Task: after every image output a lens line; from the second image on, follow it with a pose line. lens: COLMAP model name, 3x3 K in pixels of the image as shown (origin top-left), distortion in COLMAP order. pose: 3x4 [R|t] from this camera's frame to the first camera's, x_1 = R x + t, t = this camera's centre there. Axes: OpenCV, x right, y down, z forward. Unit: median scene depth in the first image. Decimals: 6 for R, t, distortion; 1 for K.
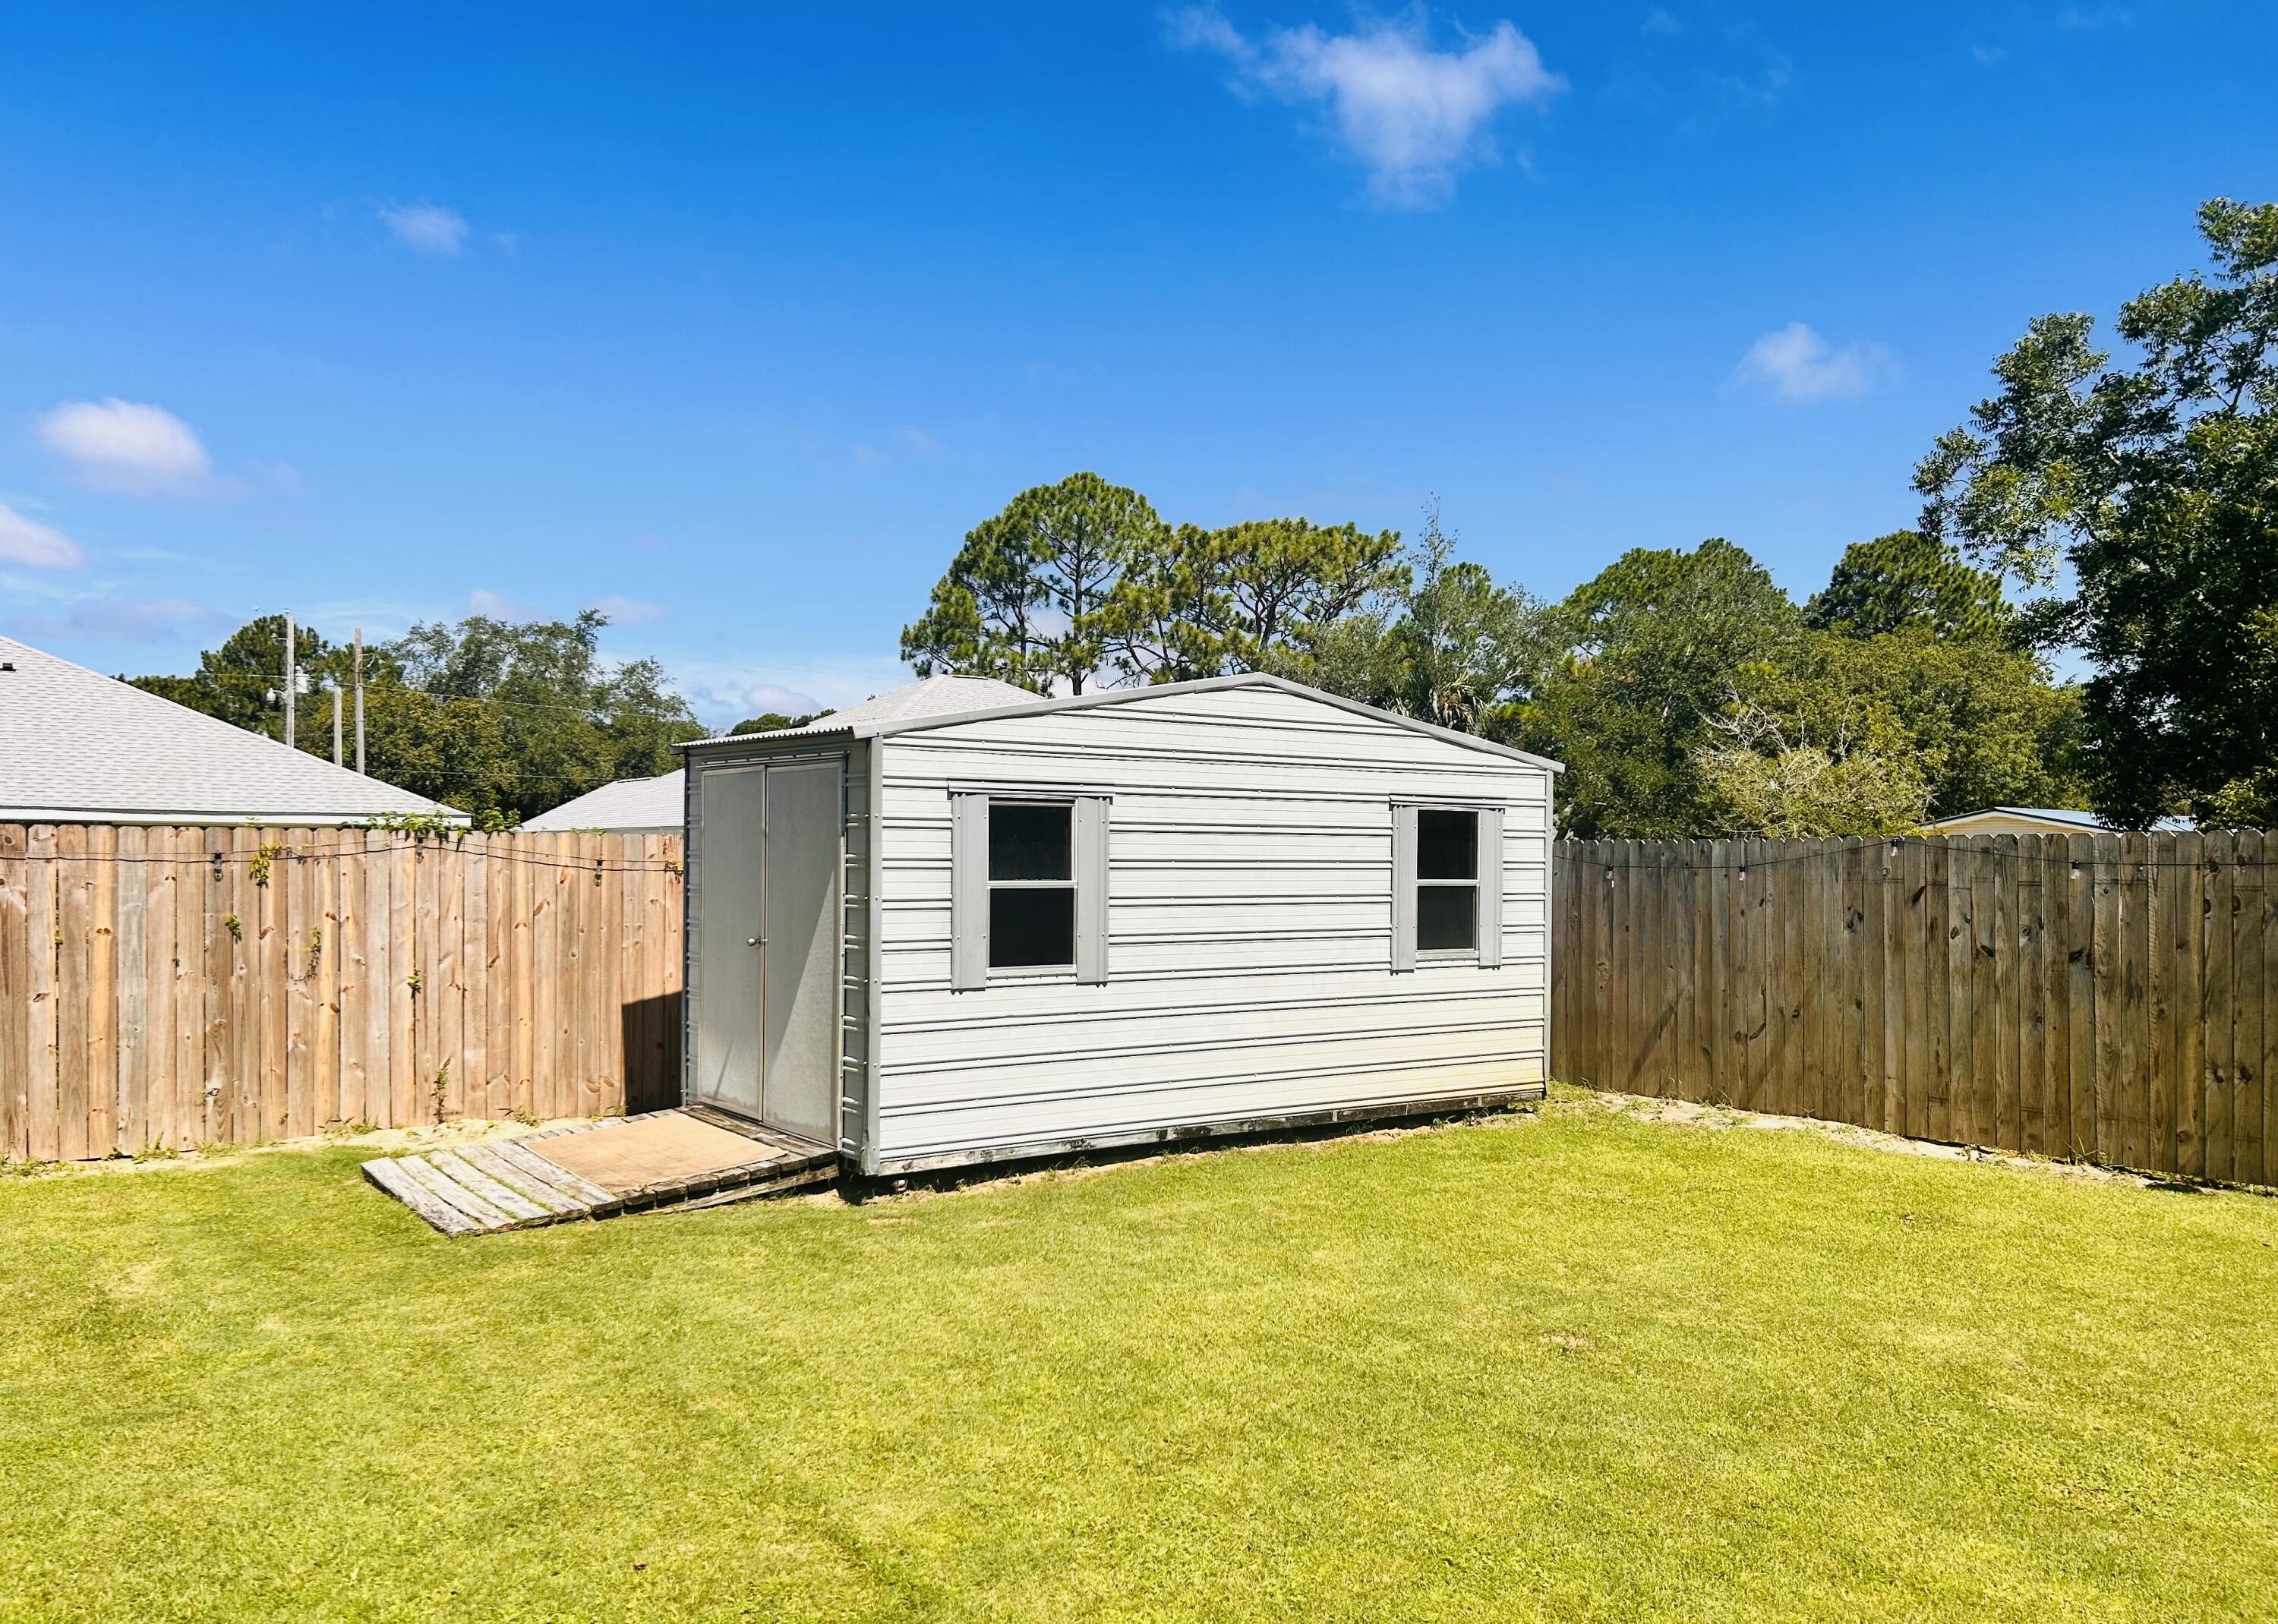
lens RADIAL K [[1711.3, 0, 1139.0], [0, 1711.3, 812.0], [0, 0, 1]] dist [-0.078811, -0.000994]
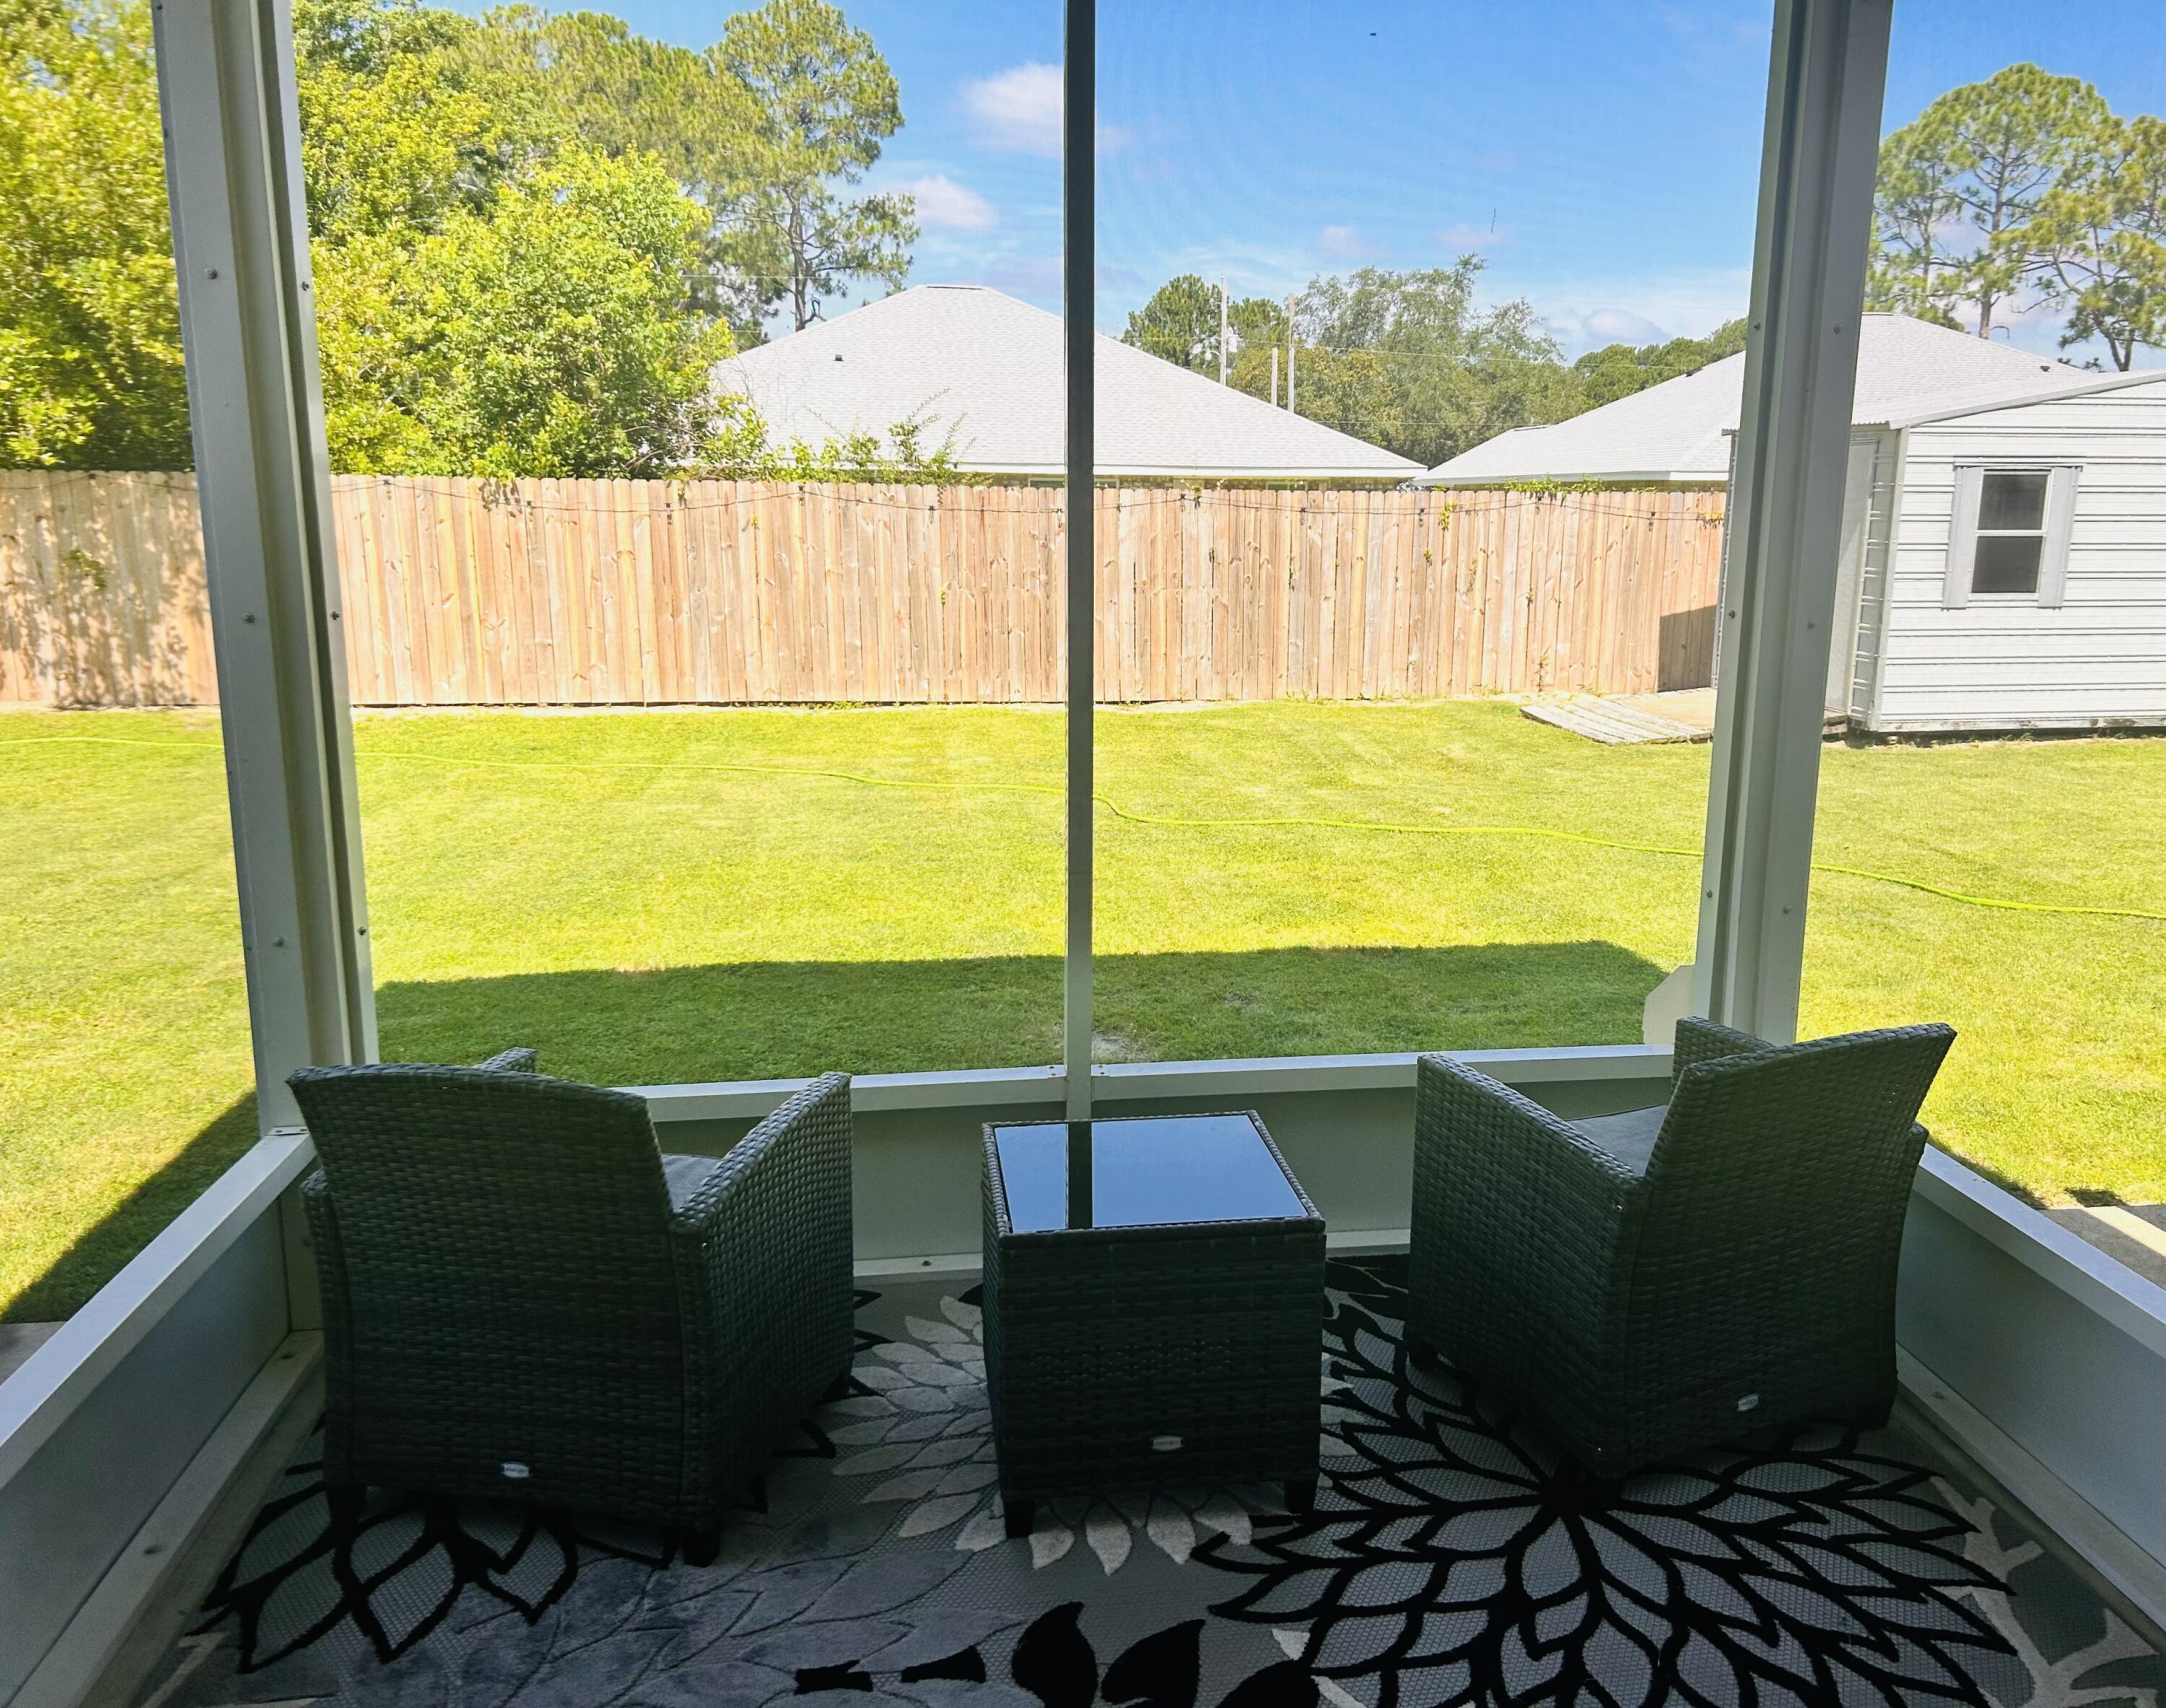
lens RADIAL K [[1861.9, 0, 1083.0], [0, 1861.9, 854.0], [0, 0, 1]] dist [0.054900, -0.057091]
pose [[0.899661, 0.088032, -0.427623, -0.016280], [0.006099, 0.976831, 0.213925, -0.008812], [0.436547, -0.195068, 0.878280, -0.183356]]
